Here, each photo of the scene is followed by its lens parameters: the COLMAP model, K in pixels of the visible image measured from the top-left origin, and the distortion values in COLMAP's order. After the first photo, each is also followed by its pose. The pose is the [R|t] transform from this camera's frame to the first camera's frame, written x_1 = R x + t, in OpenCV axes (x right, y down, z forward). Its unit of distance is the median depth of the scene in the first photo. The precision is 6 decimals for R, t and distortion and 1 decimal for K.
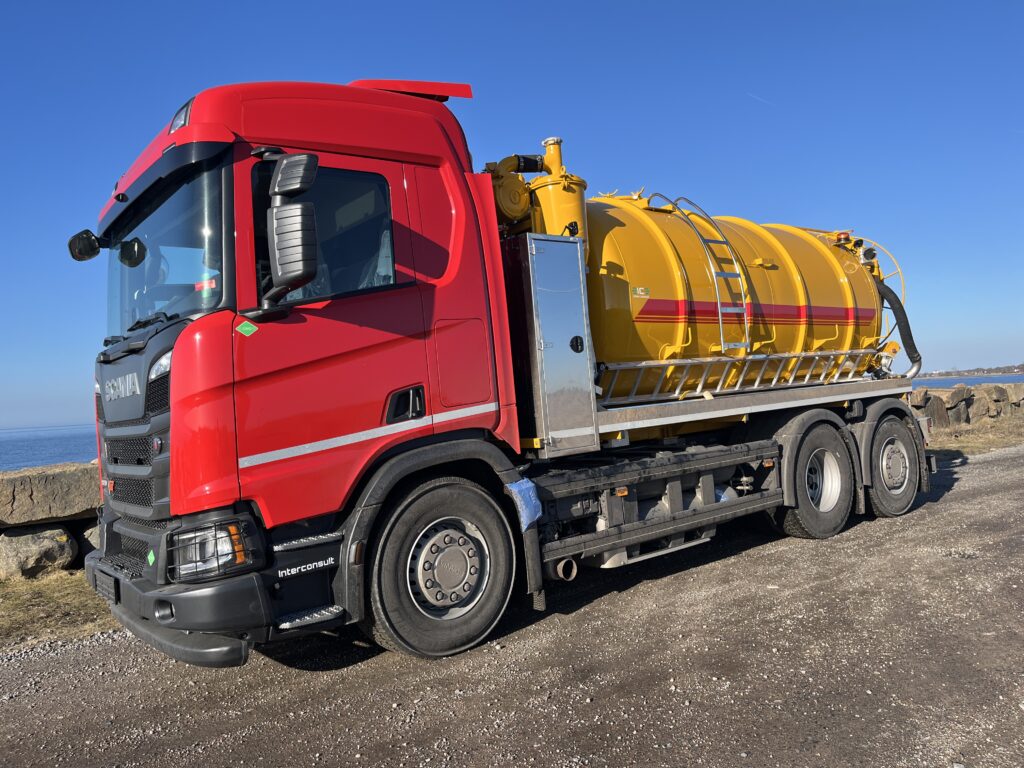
lens RADIAL K [[780.5, 0, 505.5], [0, 780.5, 381.9], [0, 0, 1]] dist [0.094995, -0.130771]
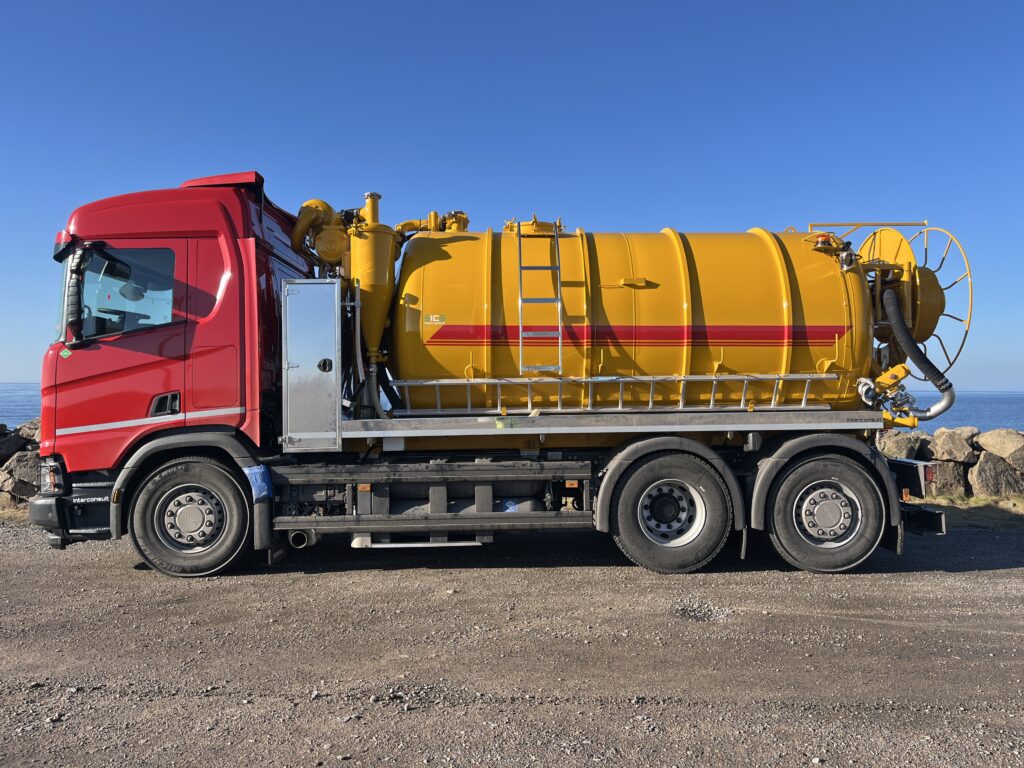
lens RADIAL K [[780.5, 0, 505.5], [0, 780.5, 381.9], [0, 0, 1]] dist [0.094995, -0.130771]
pose [[0.779650, 0.060836, -0.623254, 1.110722], [-0.037358, 0.998016, 0.050684, -0.096914], [0.625101, -0.016233, 0.780375, 0.196887]]
